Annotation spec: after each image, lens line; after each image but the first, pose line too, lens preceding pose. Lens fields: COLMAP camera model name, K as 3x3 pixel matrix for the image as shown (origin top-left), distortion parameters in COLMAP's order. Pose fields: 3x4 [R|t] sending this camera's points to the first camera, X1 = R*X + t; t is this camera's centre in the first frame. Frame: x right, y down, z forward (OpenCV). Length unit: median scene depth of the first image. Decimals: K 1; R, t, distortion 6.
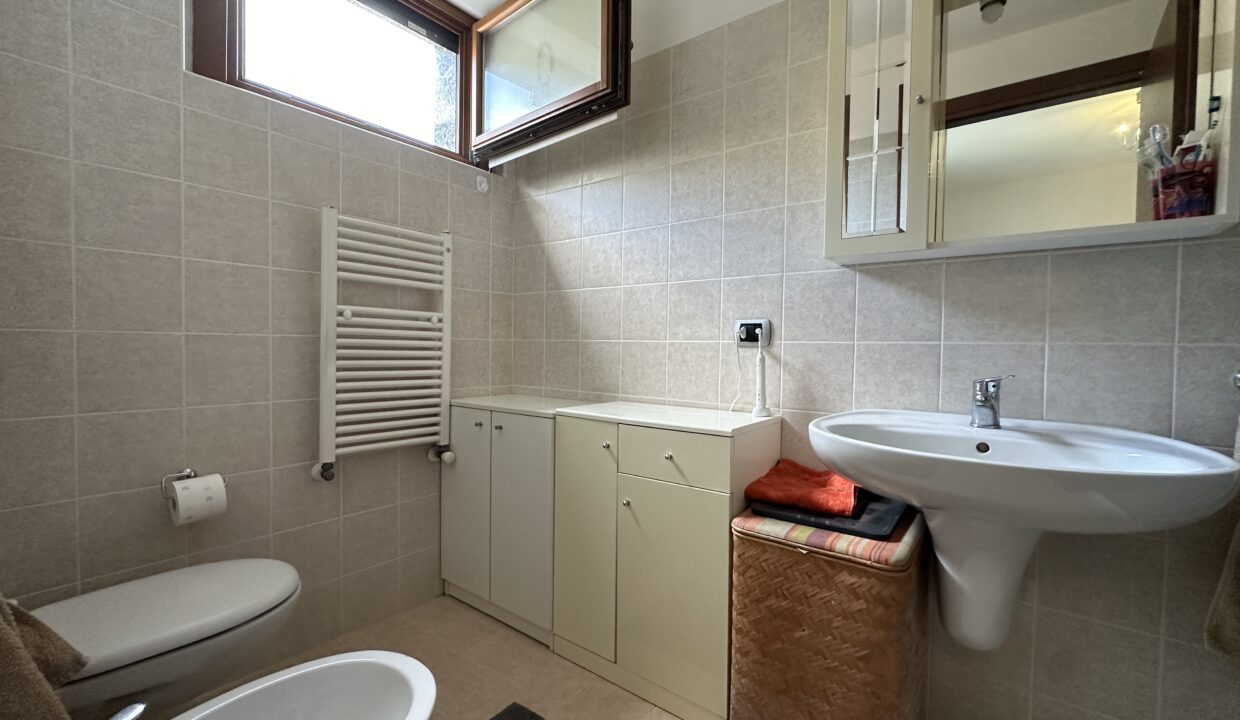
lens RADIAL K [[497.3, 0, 618.9], [0, 497.3, 360.3], [0, 0, 1]] dist [-0.004301, 0.001318]
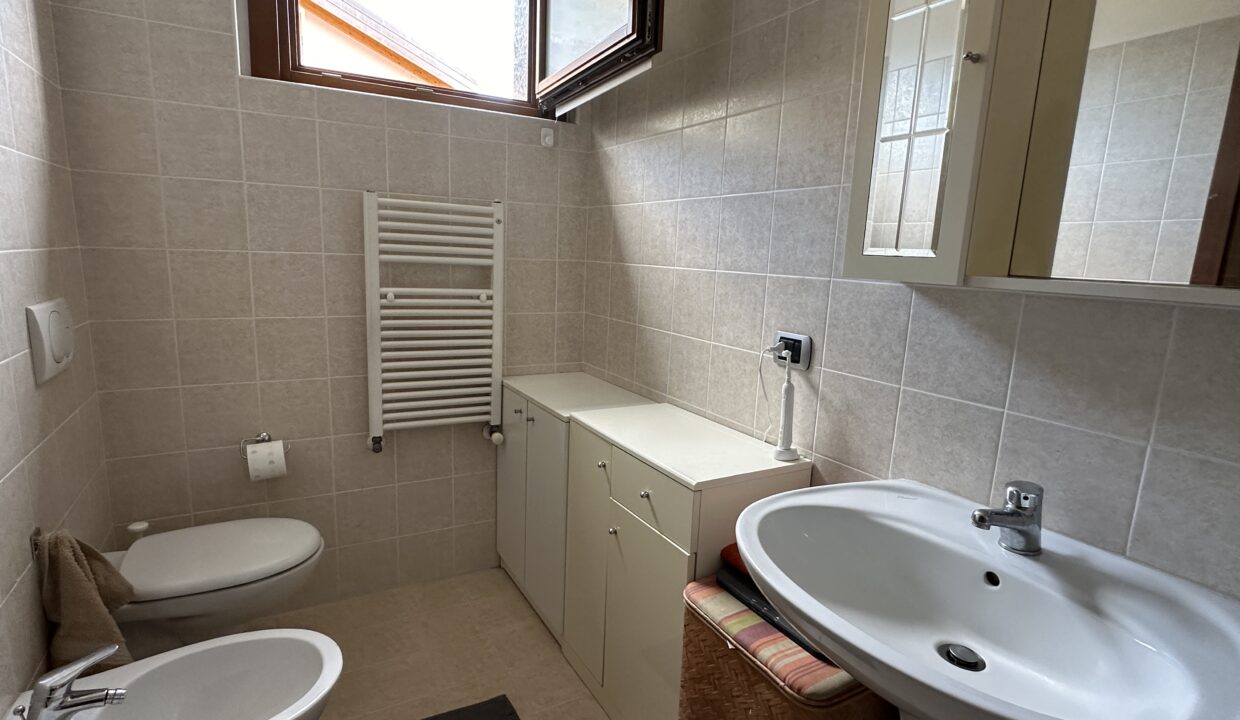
lens RADIAL K [[600.9, 0, 620.3], [0, 600.9, 365.0], [0, 0, 1]] dist [-0.004493, 0.000621]
pose [[0.923844, 0.093277, -0.371229, 0.384512], [-0.039142, 0.987791, 0.150789, -0.169746], [0.380762, -0.124775, 0.916216, 0.035811]]
